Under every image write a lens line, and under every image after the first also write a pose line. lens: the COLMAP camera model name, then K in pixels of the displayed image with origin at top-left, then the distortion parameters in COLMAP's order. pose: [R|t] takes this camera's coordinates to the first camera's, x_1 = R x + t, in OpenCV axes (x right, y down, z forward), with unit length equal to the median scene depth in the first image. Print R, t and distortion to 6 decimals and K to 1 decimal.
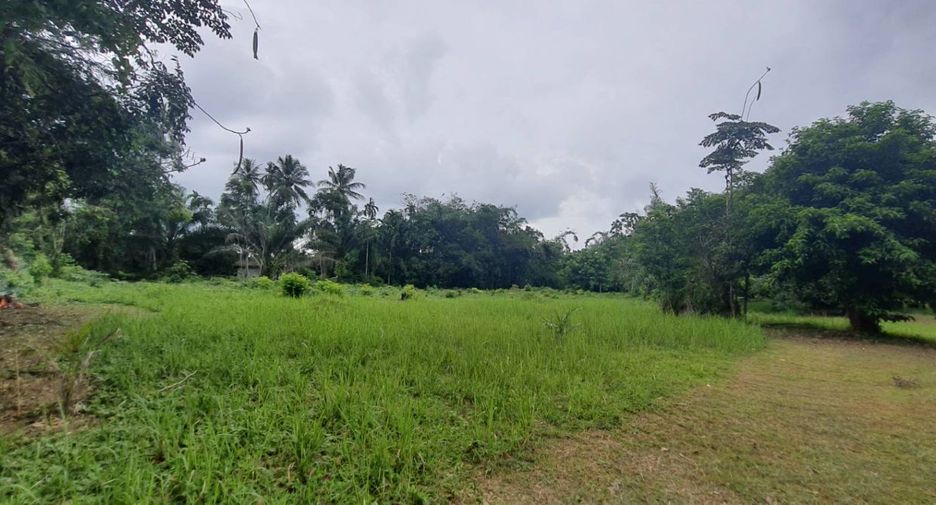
lens RADIAL K [[446.0, 0, 470.0], [0, 446.0, 246.8], [0, 0, 1]] dist [-0.000585, -0.000072]
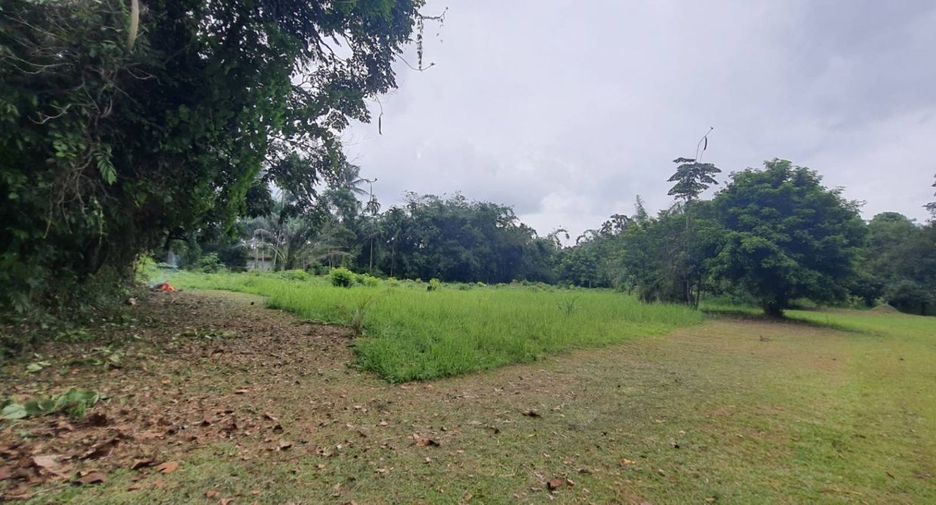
lens RADIAL K [[465.7, 0, 474.1], [0, 465.7, 247.4], [0, 0, 1]] dist [0.003148, 0.000340]
pose [[0.999028, 0.016969, 0.040681, -0.090011], [-0.017654, 0.999707, 0.016537, -0.023870], [-0.040389, -0.017239, 0.999035, -0.279674]]
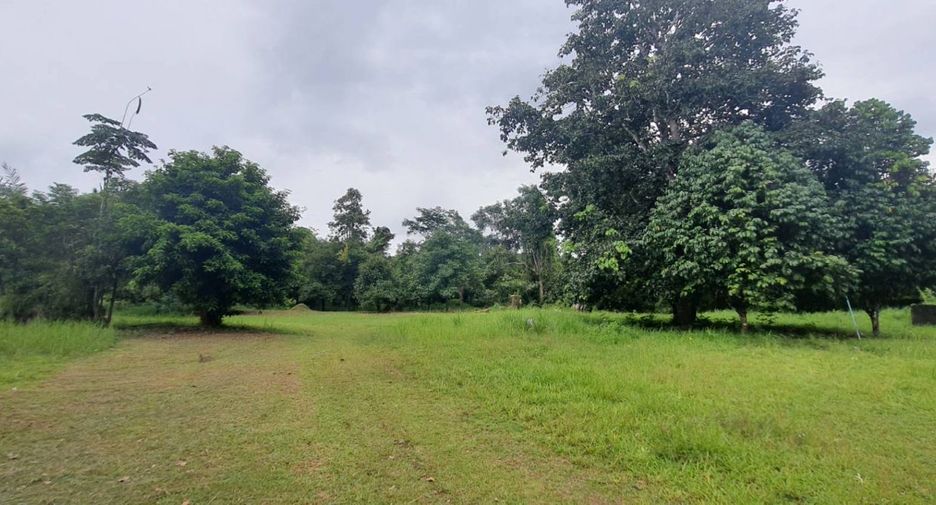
lens RADIAL K [[449.2, 0, 479.5], [0, 449.2, 252.3], [0, 0, 1]] dist [0.020796, -0.009601]
pose [[0.392543, 0.065719, 0.917383, -0.005004], [-0.070685, 0.996649, -0.041152, -0.010290], [-0.917013, -0.048691, 0.395873, -0.119711]]
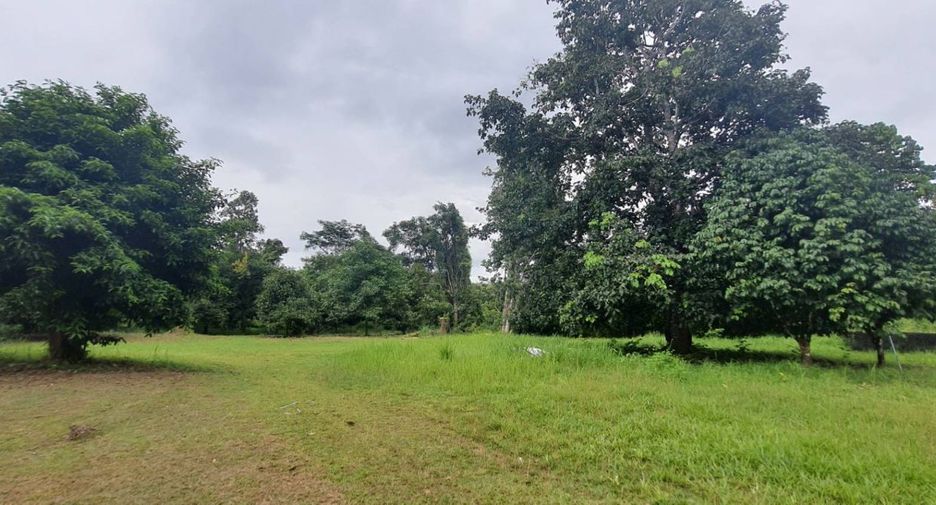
lens RADIAL K [[440.0, 0, 468.0], [0, 440.0, 252.5], [0, 0, 1]] dist [0.016218, -0.000633]
pose [[0.163909, 0.126168, 0.978374, 0.112768], [-0.092652, 0.989372, -0.112064, 0.012771], [-0.982115, -0.072280, 0.173857, 0.094544]]
